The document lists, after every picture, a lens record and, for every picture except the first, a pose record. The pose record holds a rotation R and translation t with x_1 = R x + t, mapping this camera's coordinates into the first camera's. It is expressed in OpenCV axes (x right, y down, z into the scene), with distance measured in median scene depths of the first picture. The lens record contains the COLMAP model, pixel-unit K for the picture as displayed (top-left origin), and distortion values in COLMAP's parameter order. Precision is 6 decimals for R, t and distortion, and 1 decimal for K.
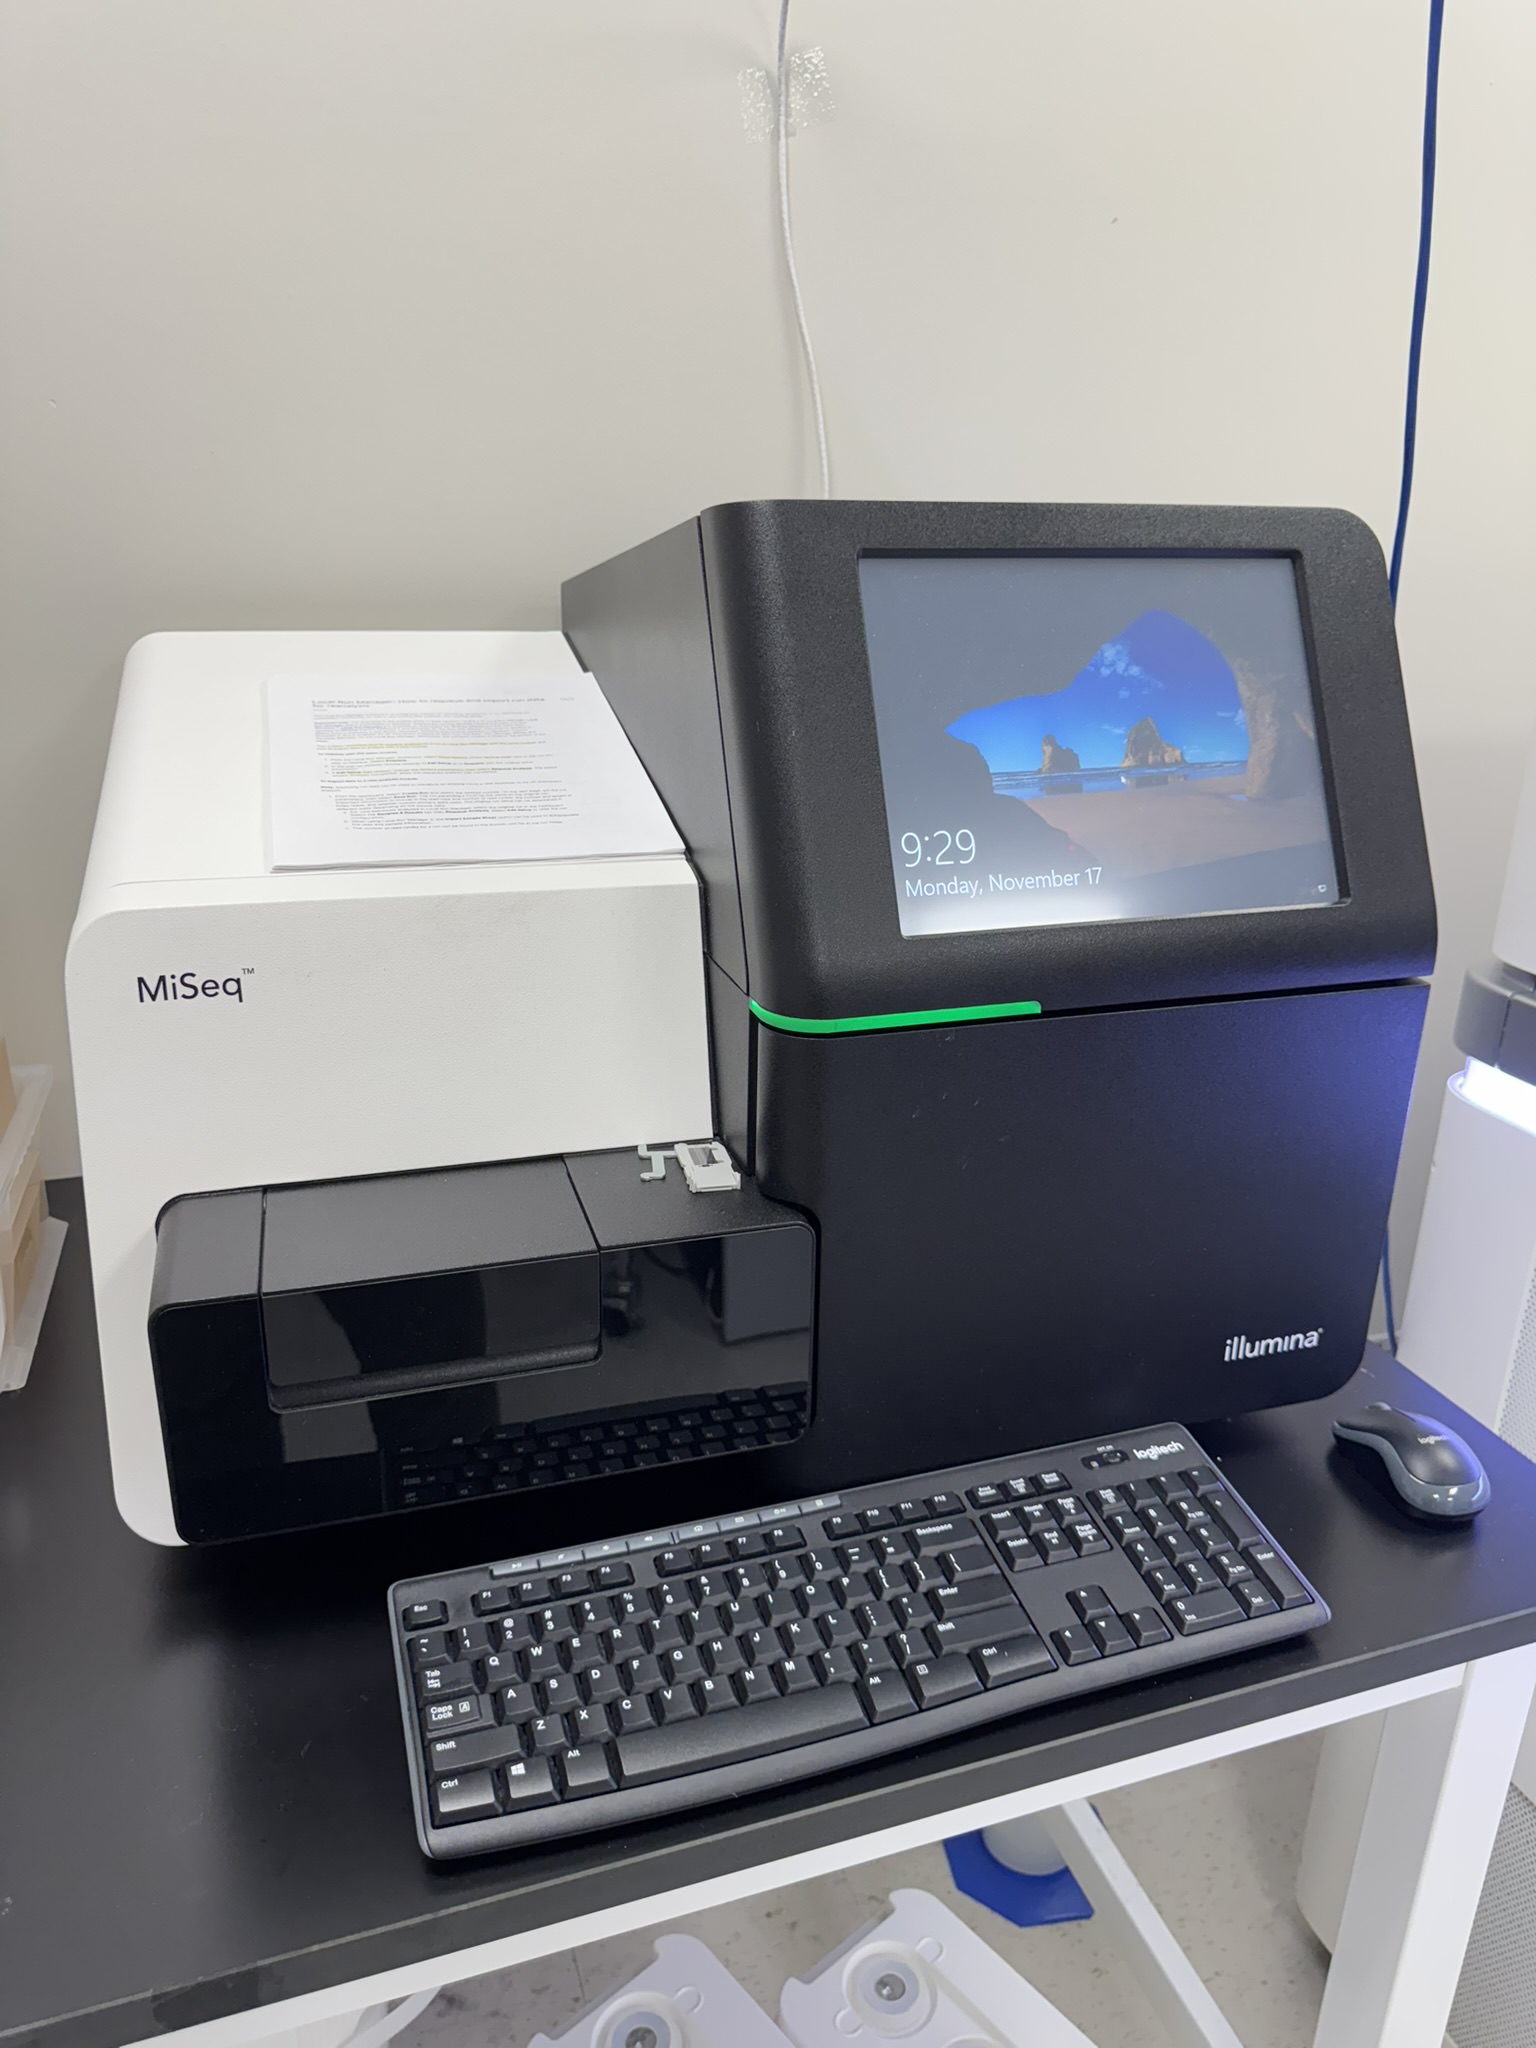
lens RADIAL K [[1430.9, 0, 772.7], [0, 1430.9, 1027.3], [0, 0, 1]] dist [-0.009224, -0.003639]
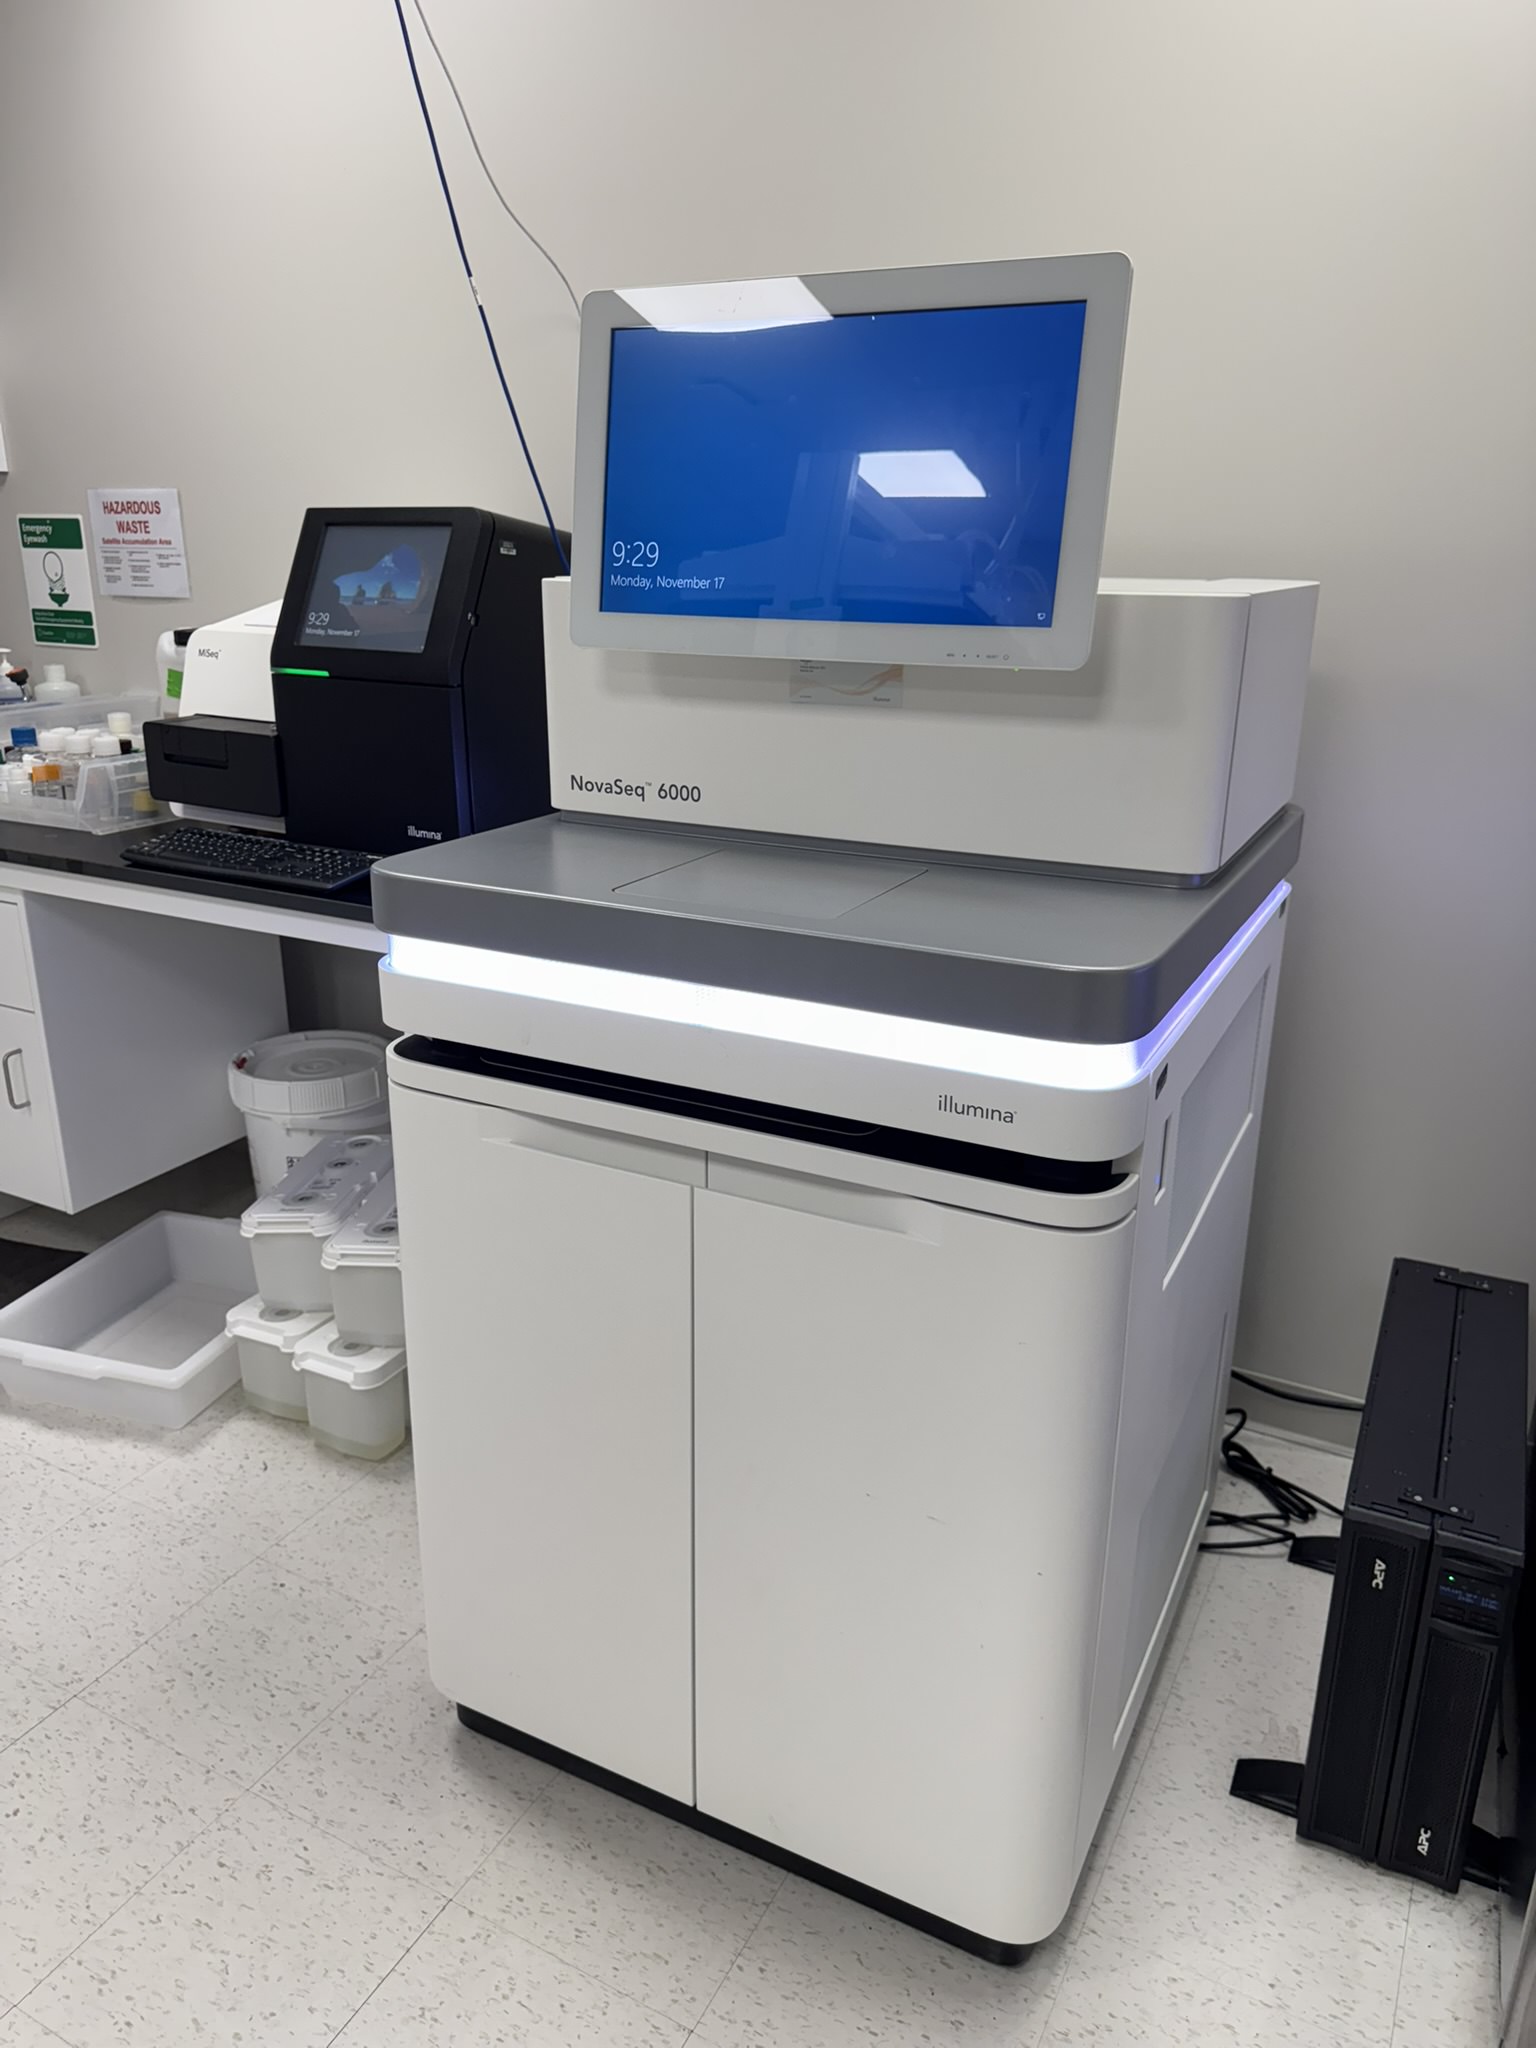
lens RADIAL K [[1430.9, 0, 767.3], [0, 1430.9, 1020.6], [0, 0, 1]] dist [-0.009224, -0.003639]
pose [[0.691256, 0.223768, -0.687090, 2.841784], [-0.245162, 0.967073, 0.068303, 0.241450], [0.679750, 0.121233, 0.723355, -0.422483]]
